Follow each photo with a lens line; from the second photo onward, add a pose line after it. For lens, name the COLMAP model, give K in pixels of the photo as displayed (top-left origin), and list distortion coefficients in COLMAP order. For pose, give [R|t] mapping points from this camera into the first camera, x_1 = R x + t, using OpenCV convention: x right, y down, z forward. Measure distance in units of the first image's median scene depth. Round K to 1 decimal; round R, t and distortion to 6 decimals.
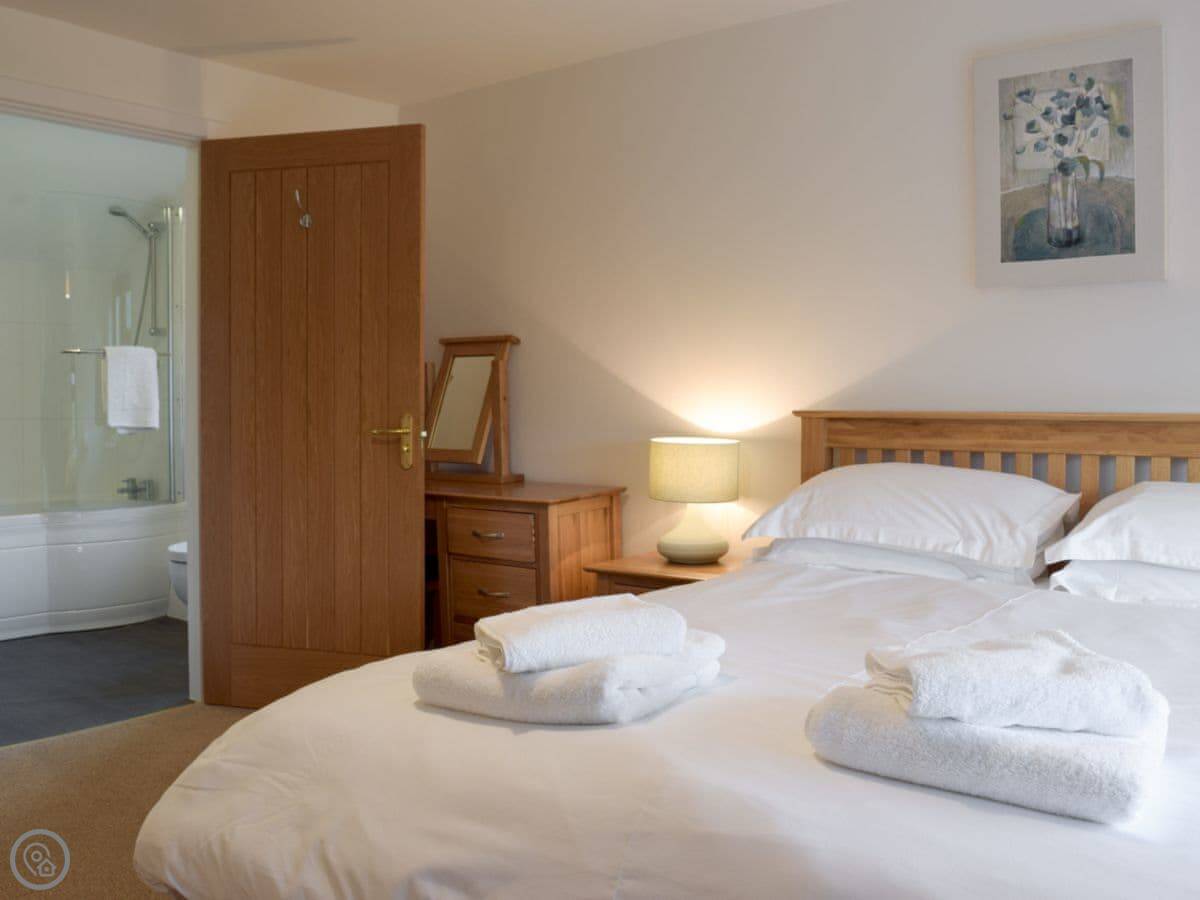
lens RADIAL K [[1122.5, 0, 600.0], [0, 1122.5, 450.0], [0, 0, 1]] dist [-0.069922, 0.000108]
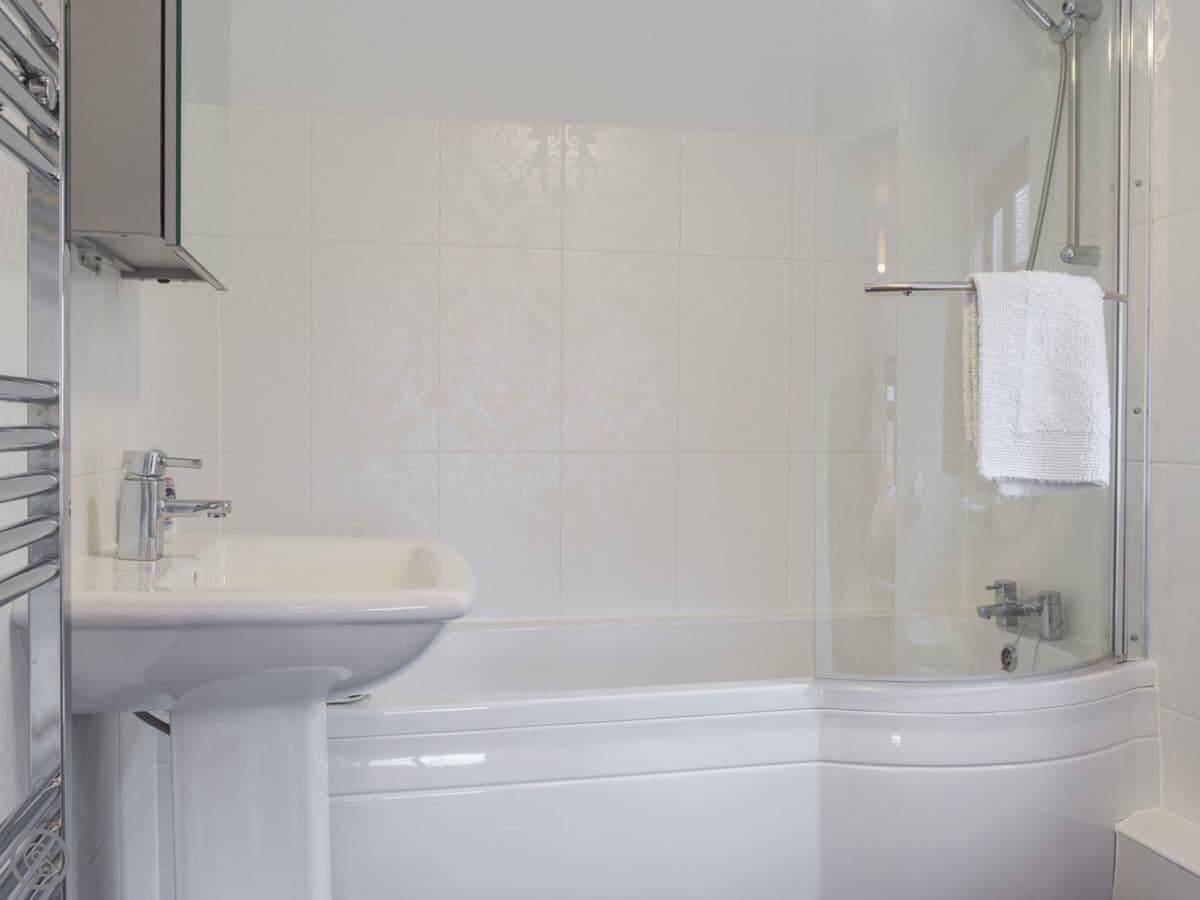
lens RADIAL K [[1048.1, 0, 638.8], [0, 1048.1, 444.7], [0, 0, 1]] dist [-0.049376, -0.009266]
pose [[0.781985, 0.015440, -0.623106, -0.918235], [-0.031803, 0.999379, -0.015148, -0.069468], [0.622486, 0.031662, 0.781990, 1.897518]]
